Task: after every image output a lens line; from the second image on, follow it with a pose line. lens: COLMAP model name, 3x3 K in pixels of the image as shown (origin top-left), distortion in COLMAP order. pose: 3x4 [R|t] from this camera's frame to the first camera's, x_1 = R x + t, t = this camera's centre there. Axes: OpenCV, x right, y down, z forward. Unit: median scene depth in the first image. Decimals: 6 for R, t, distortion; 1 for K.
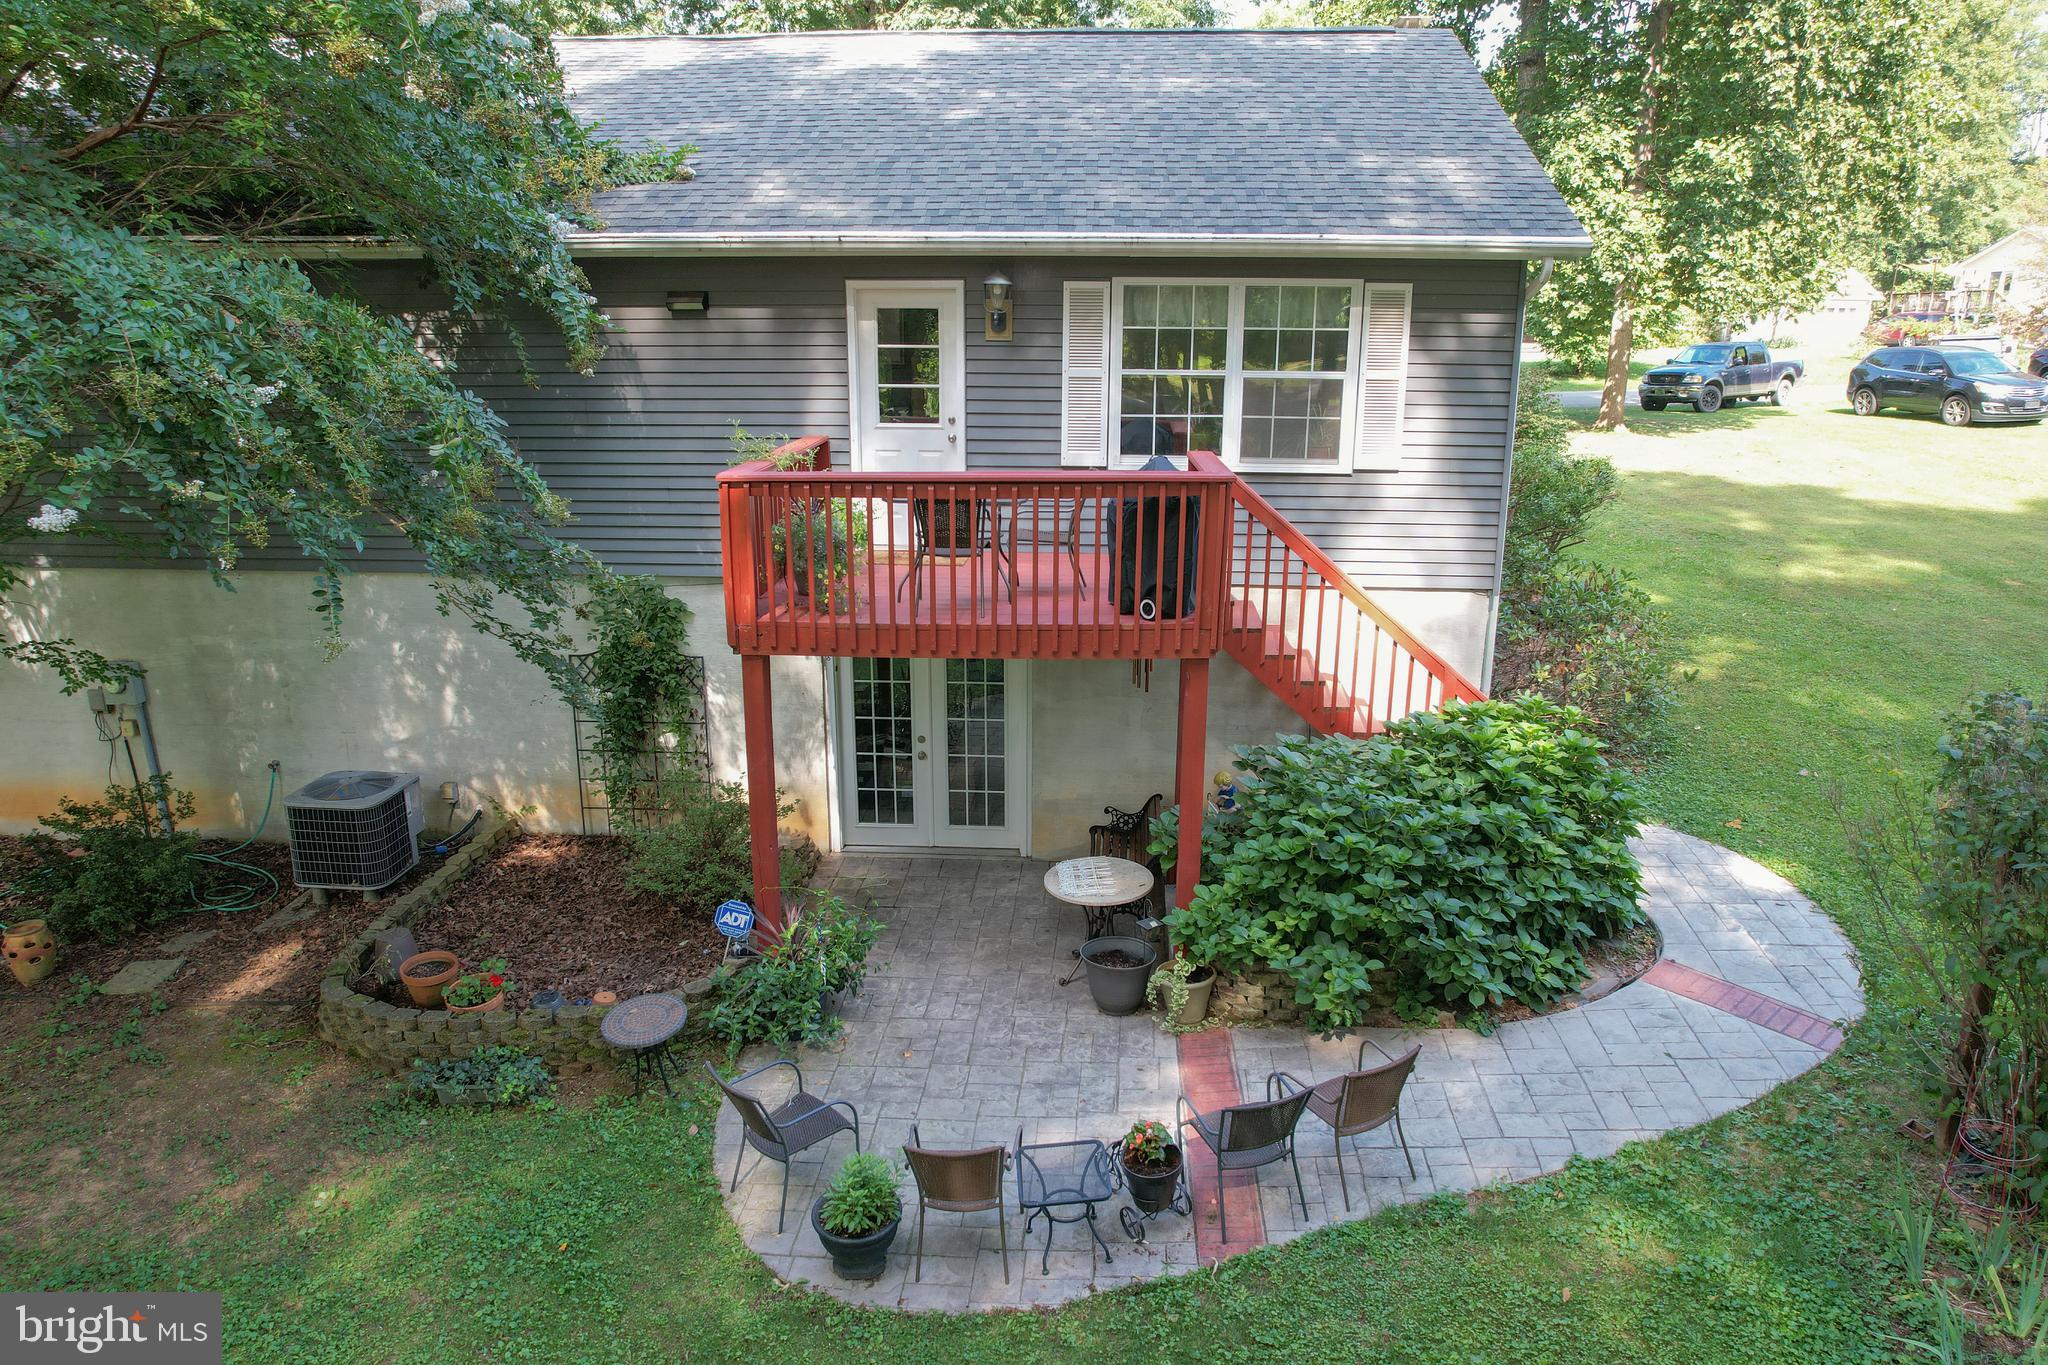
lens RADIAL K [[1305.5, 0, 1024.0], [0, 1305.5, 682.5], [0, 0, 1]] dist [-0.081932, 0.069429]
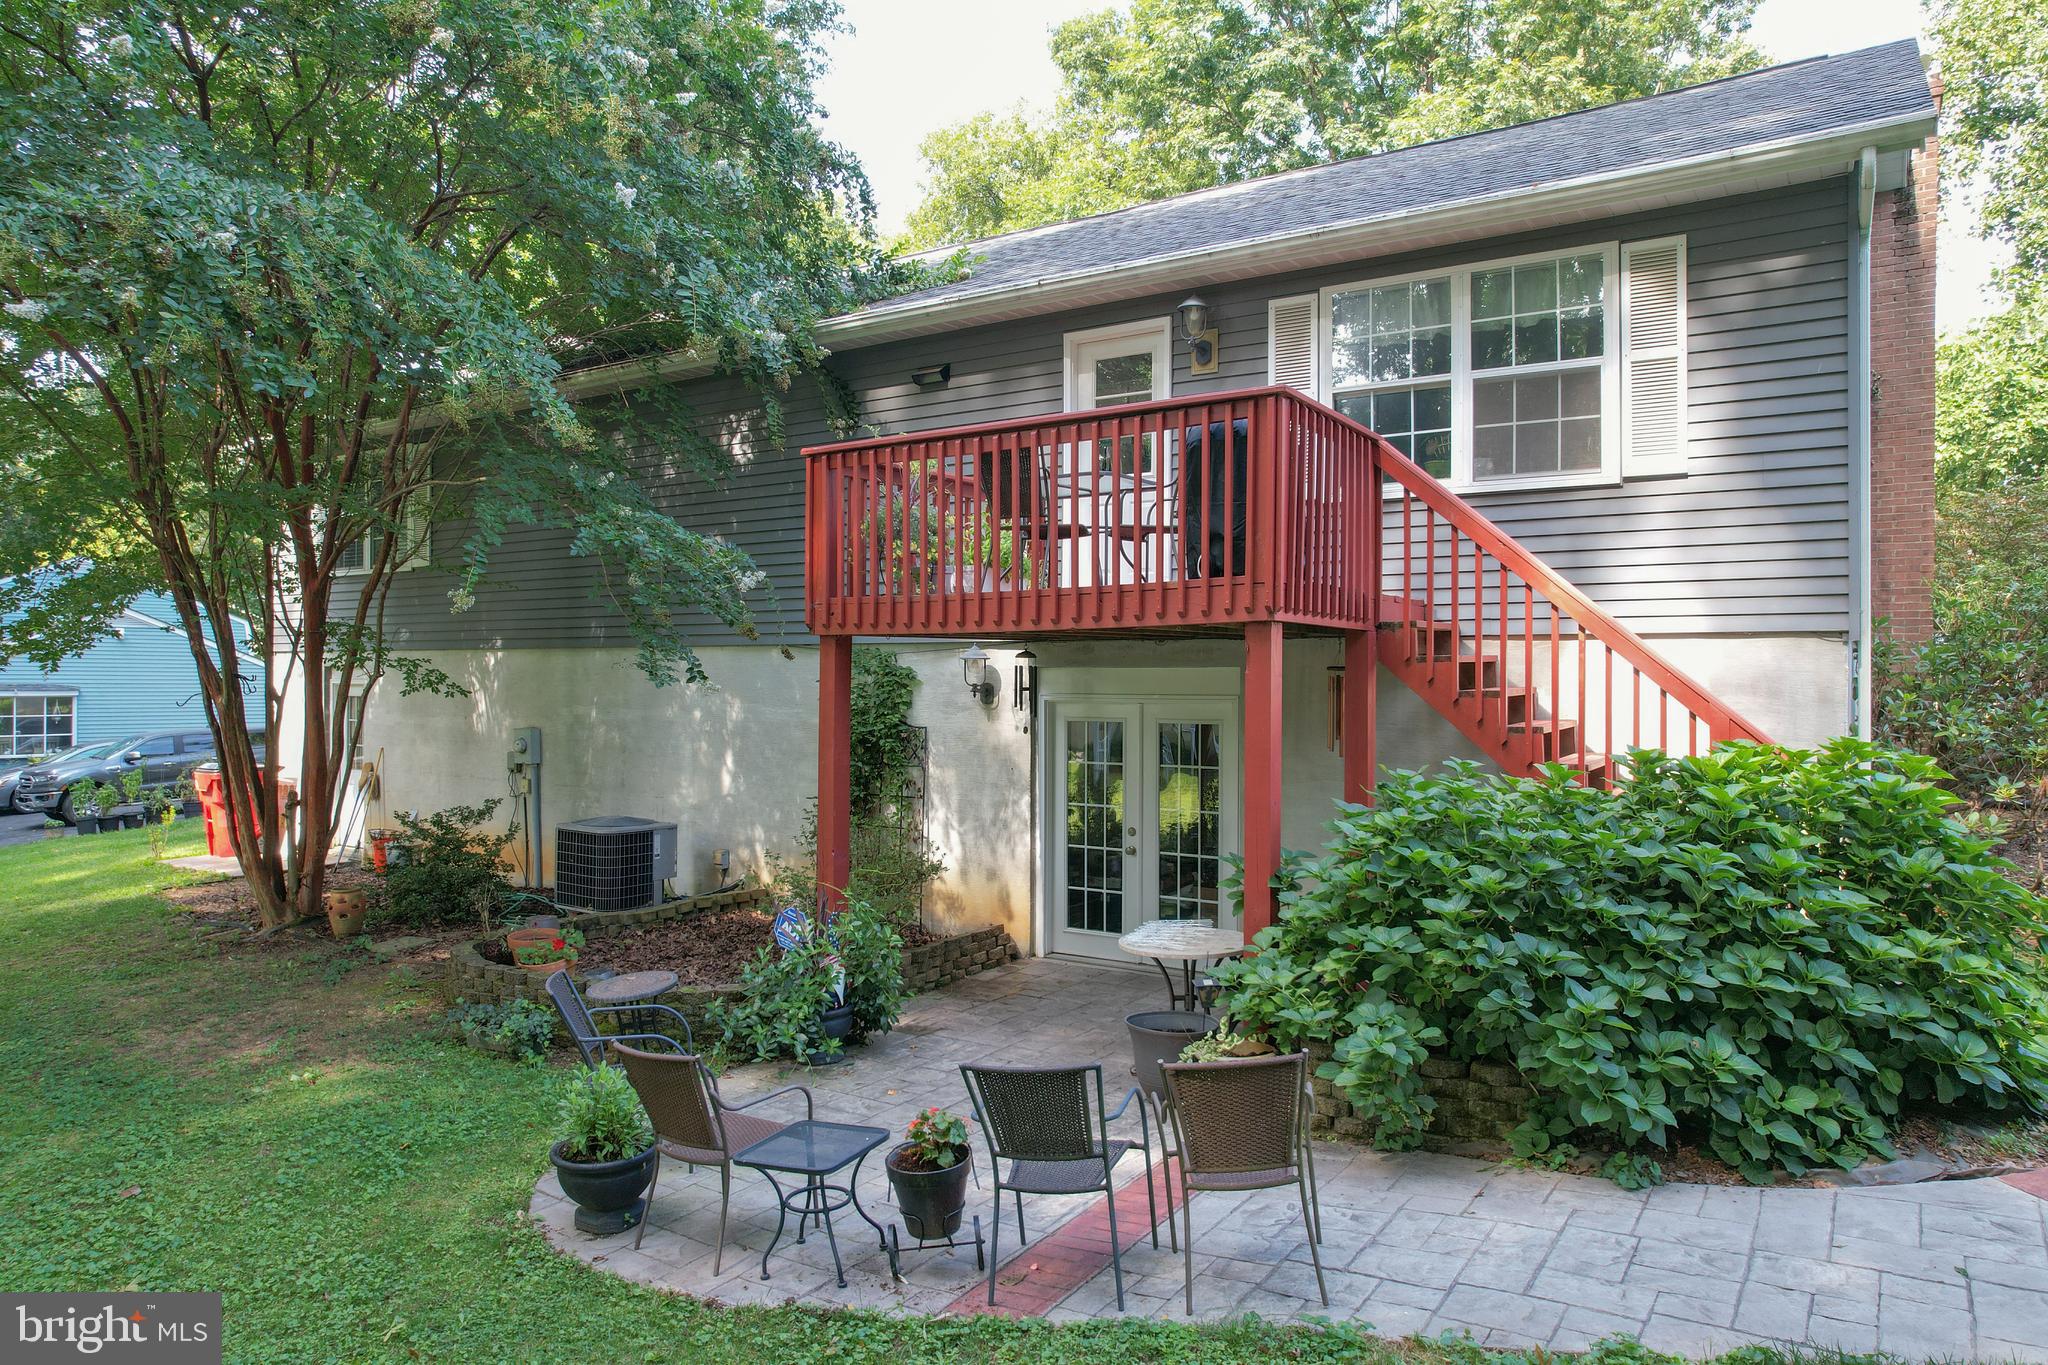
lens RADIAL K [[1305.5, 0, 1024.0], [0, 1305.5, 682.5], [0, 0, 1]] dist [-0.081932, 0.069429]
pose [[0.864946, 0.003149, -0.501856, 0.333607], [-0.138562, 0.962610, -0.232770, 0.179980], [0.482359, 0.270871, 0.833042, 0.231197]]
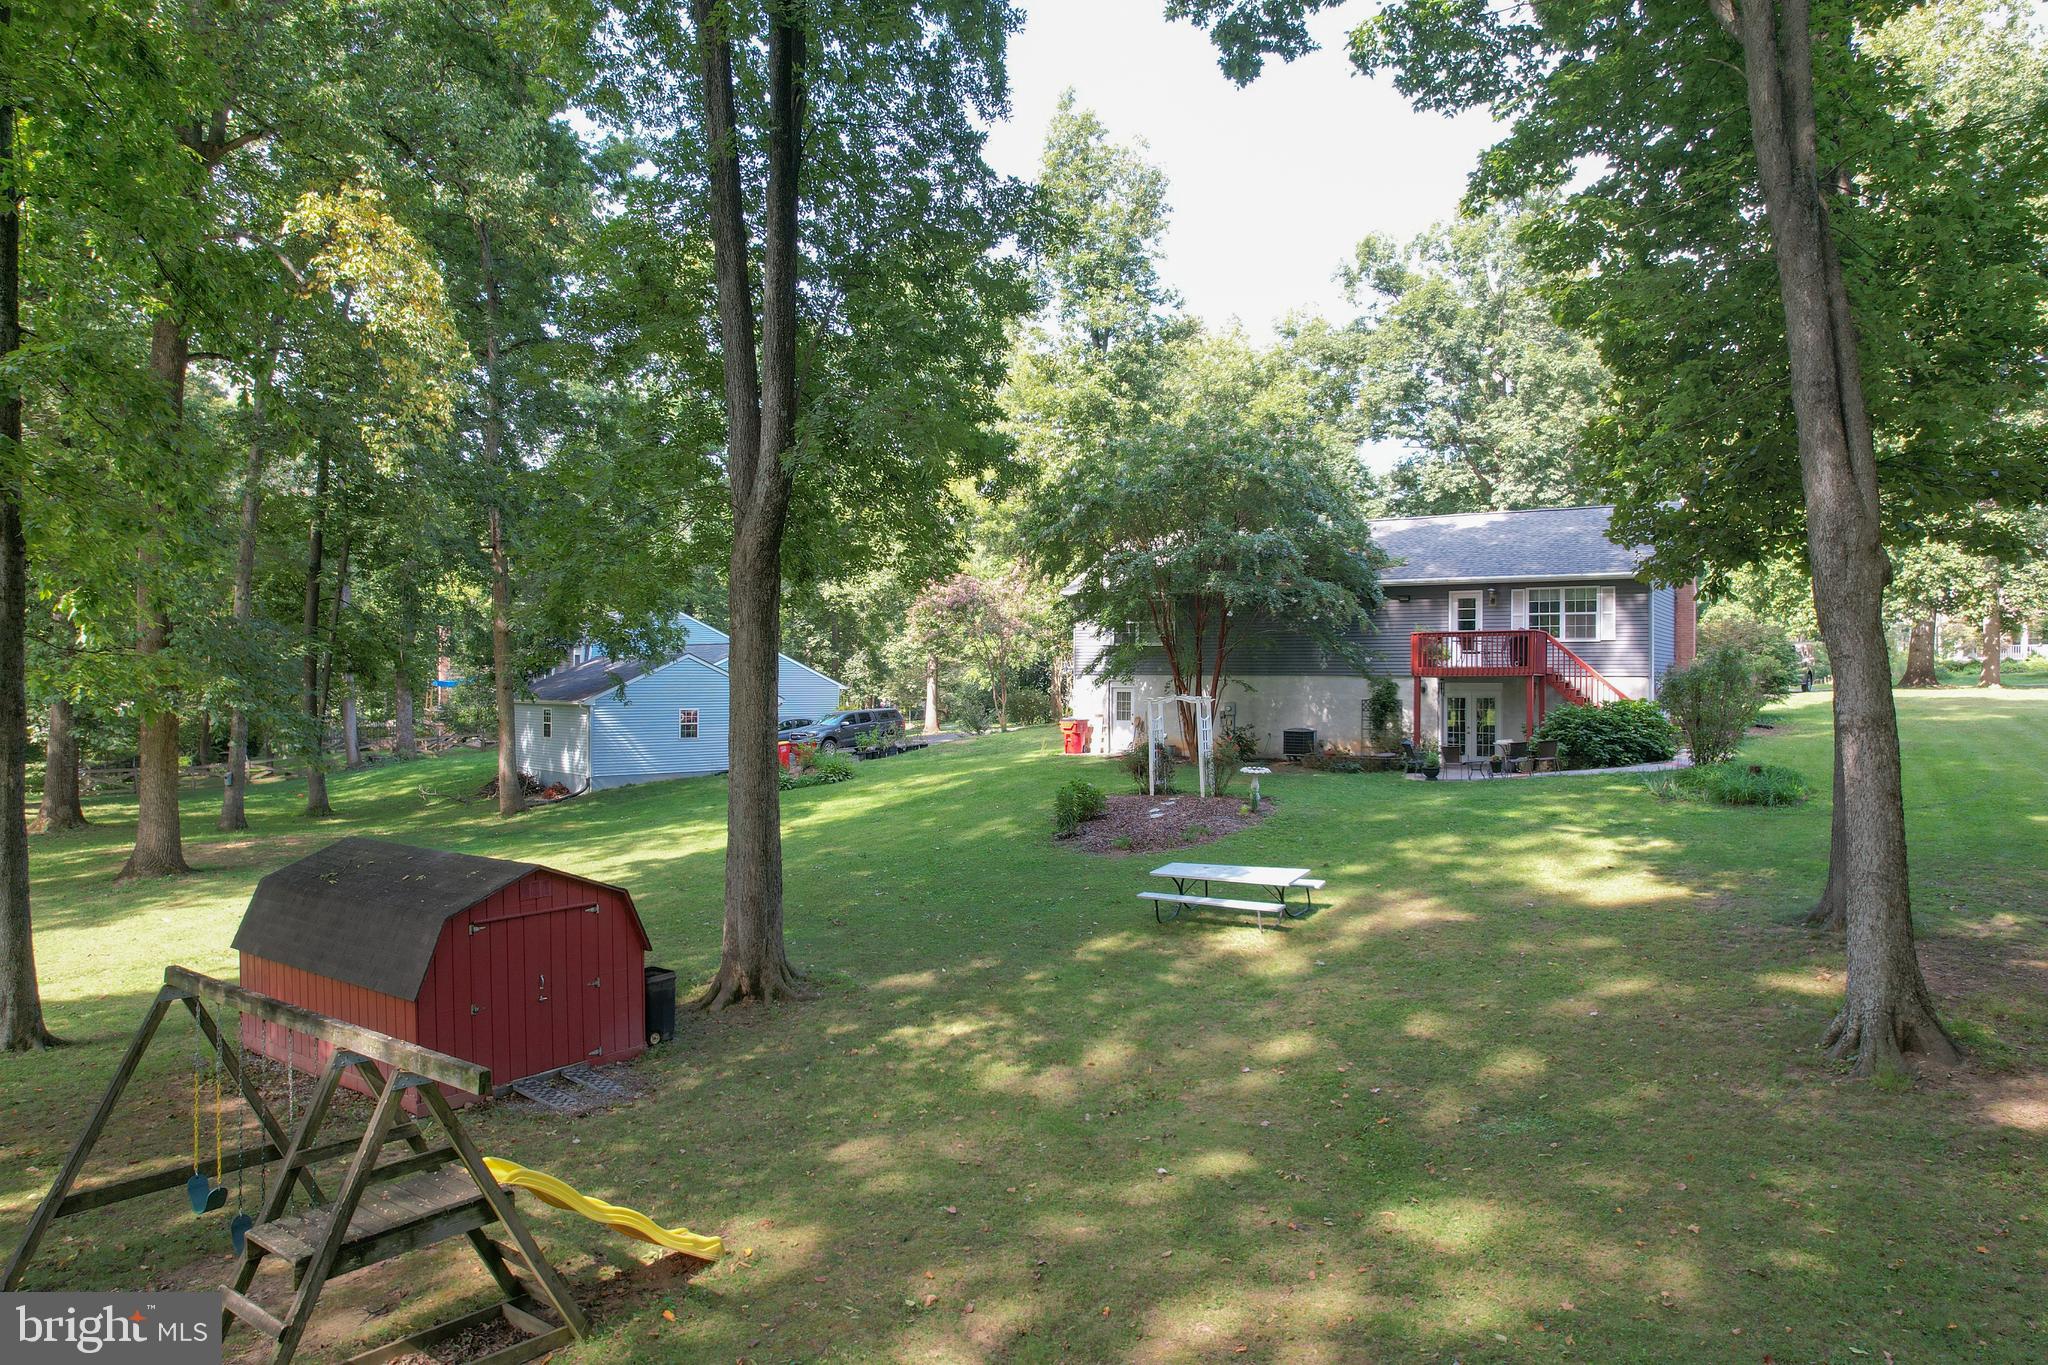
lens RADIAL K [[1305.5, 0, 1024.0], [0, 1305.5, 682.5], [0, 0, 1]] dist [-0.081932, 0.069429]
pose [[0.872937, 0.002697, -0.487825, 0.582519], [-0.136126, 0.961611, -0.238274, 0.945495], [0.468455, 0.274404, 0.839793, -2.488445]]
